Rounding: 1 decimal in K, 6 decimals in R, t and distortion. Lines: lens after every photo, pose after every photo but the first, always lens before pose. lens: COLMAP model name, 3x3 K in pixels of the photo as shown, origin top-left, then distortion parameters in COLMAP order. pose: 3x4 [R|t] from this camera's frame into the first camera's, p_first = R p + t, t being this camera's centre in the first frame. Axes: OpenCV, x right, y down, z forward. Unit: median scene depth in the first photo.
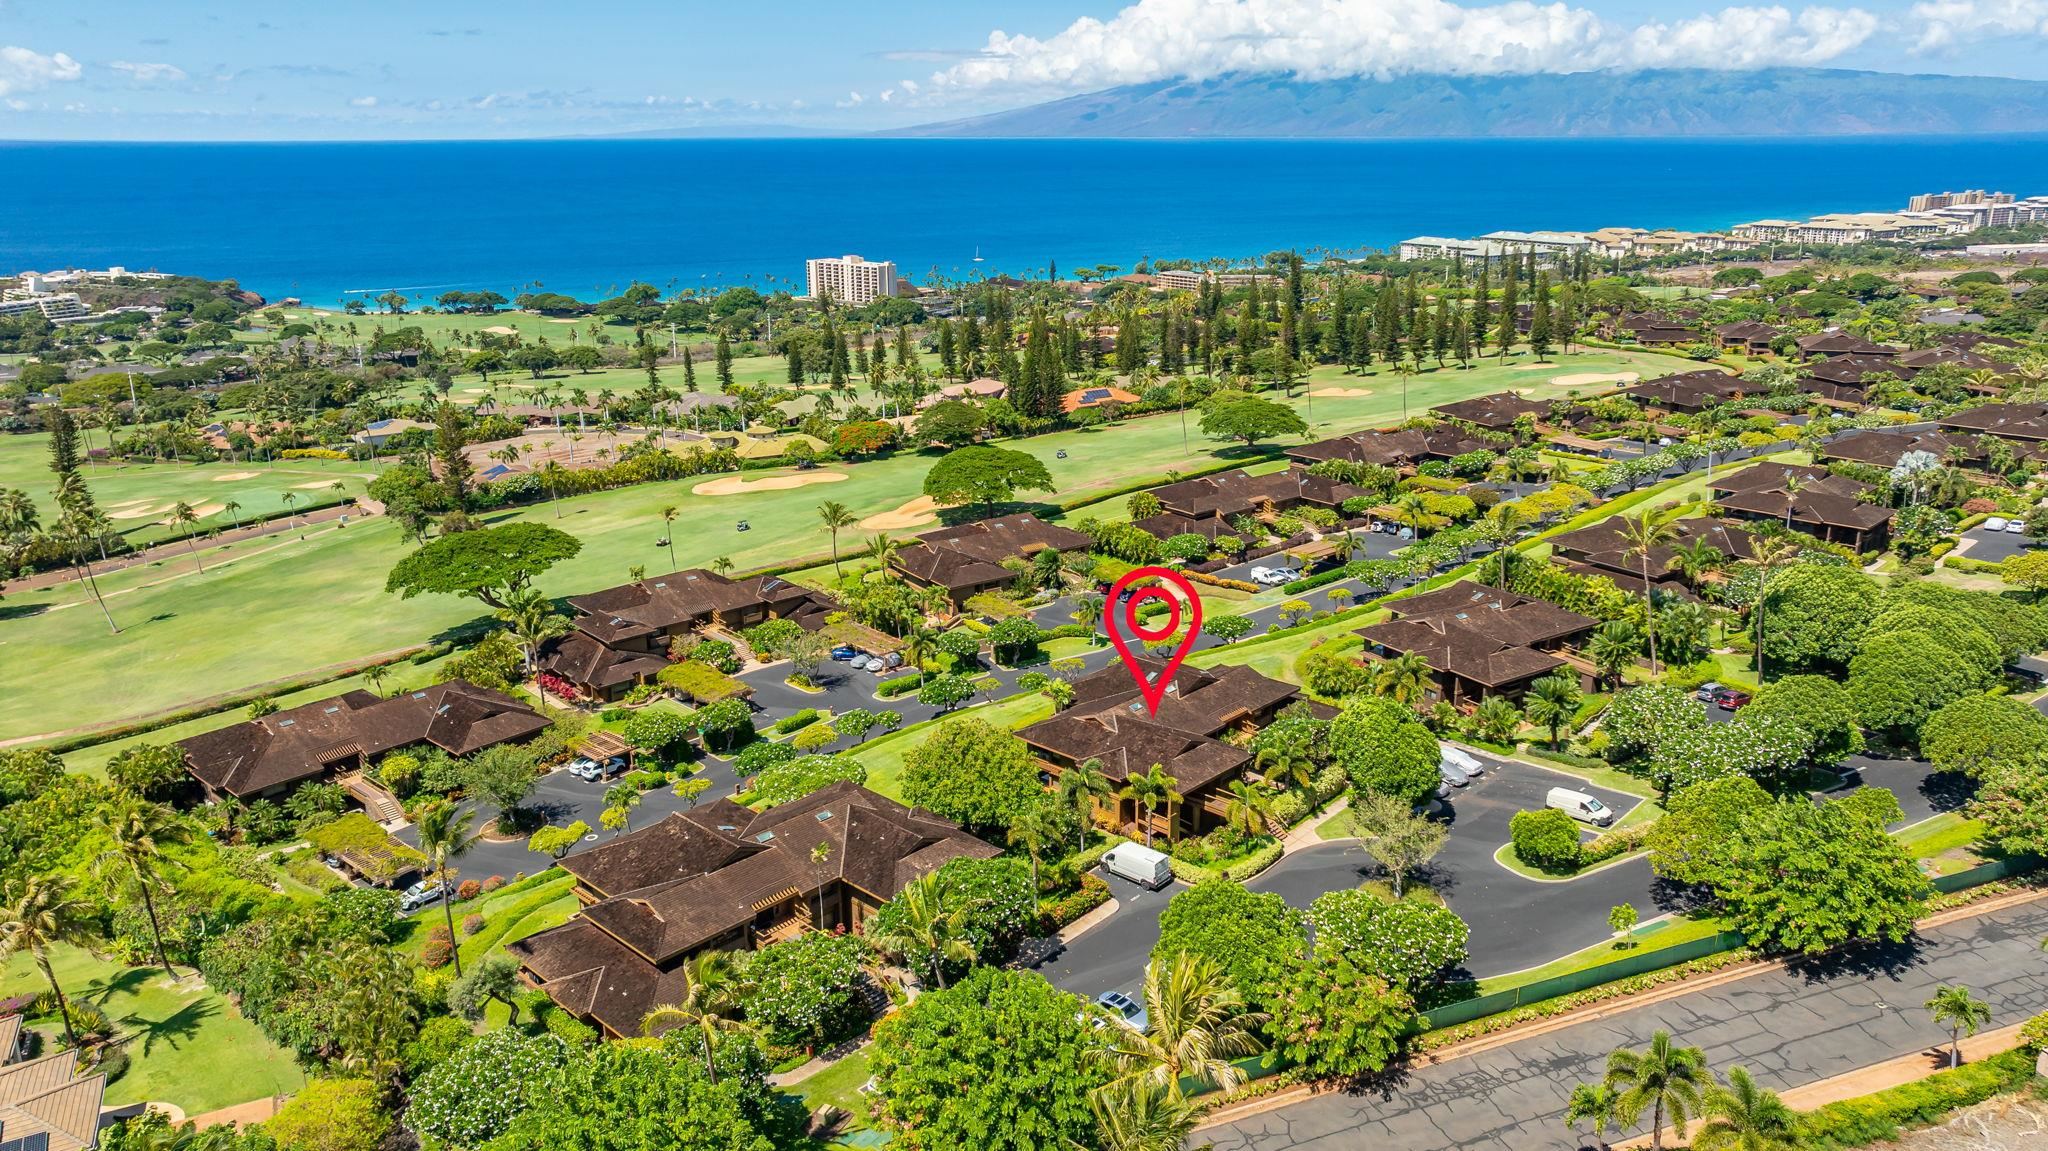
lens RADIAL K [[1465.4, 0, 1024.0], [0, 1465.4, 575.5], [0, 0, 1]] dist [-0.024456, 0.038117]
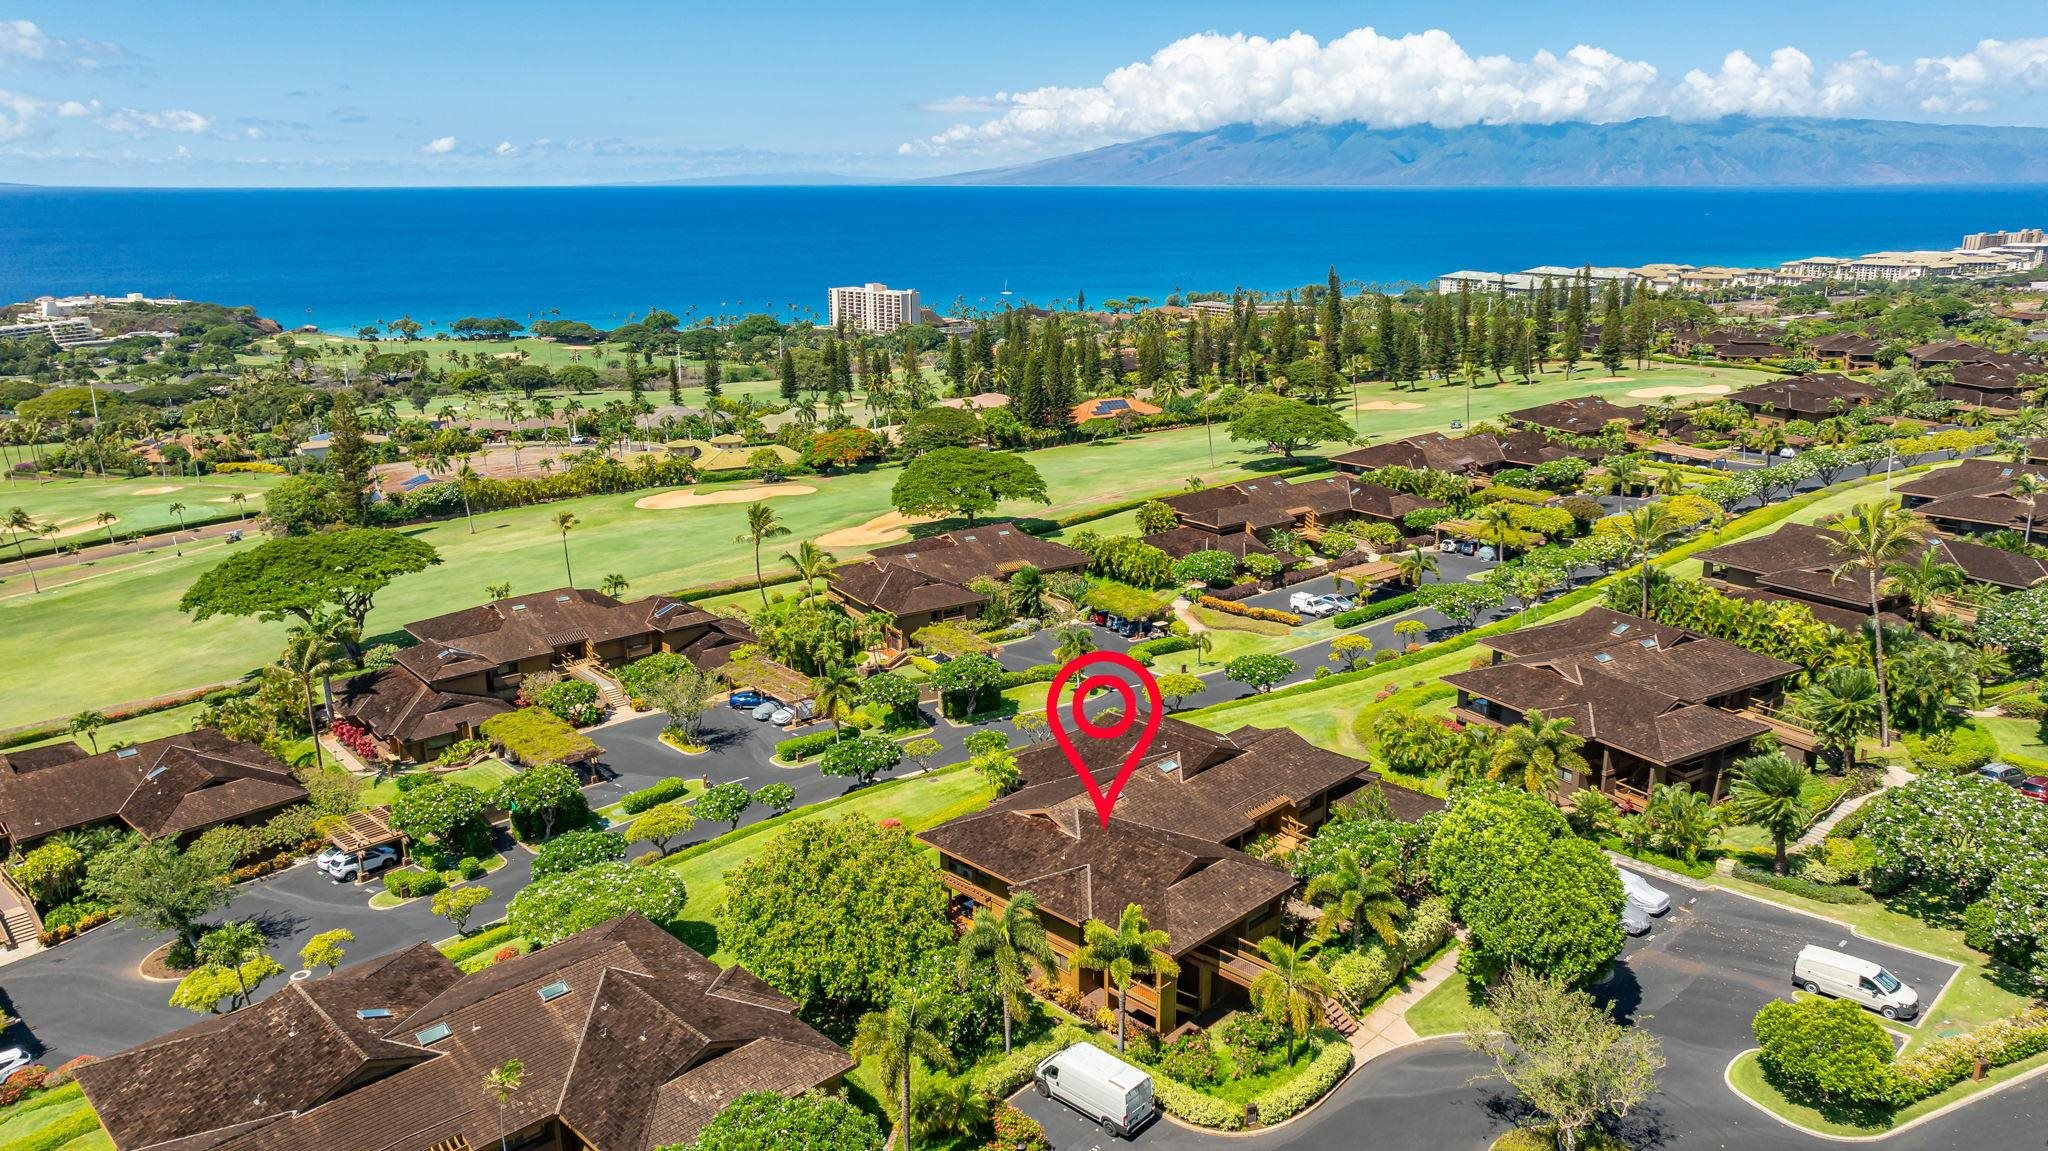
lens RADIAL K [[1465.4, 0, 1024.0], [0, 1465.4, 575.5], [0, 0, 1]] dist [-0.024456, 0.038117]
pose [[0.999719, 0.009220, -0.021822, 0.028244], [-0.009815, 0.999579, -0.027303, 0.006935], [0.021561, 0.027510, 0.999389, 0.201969]]
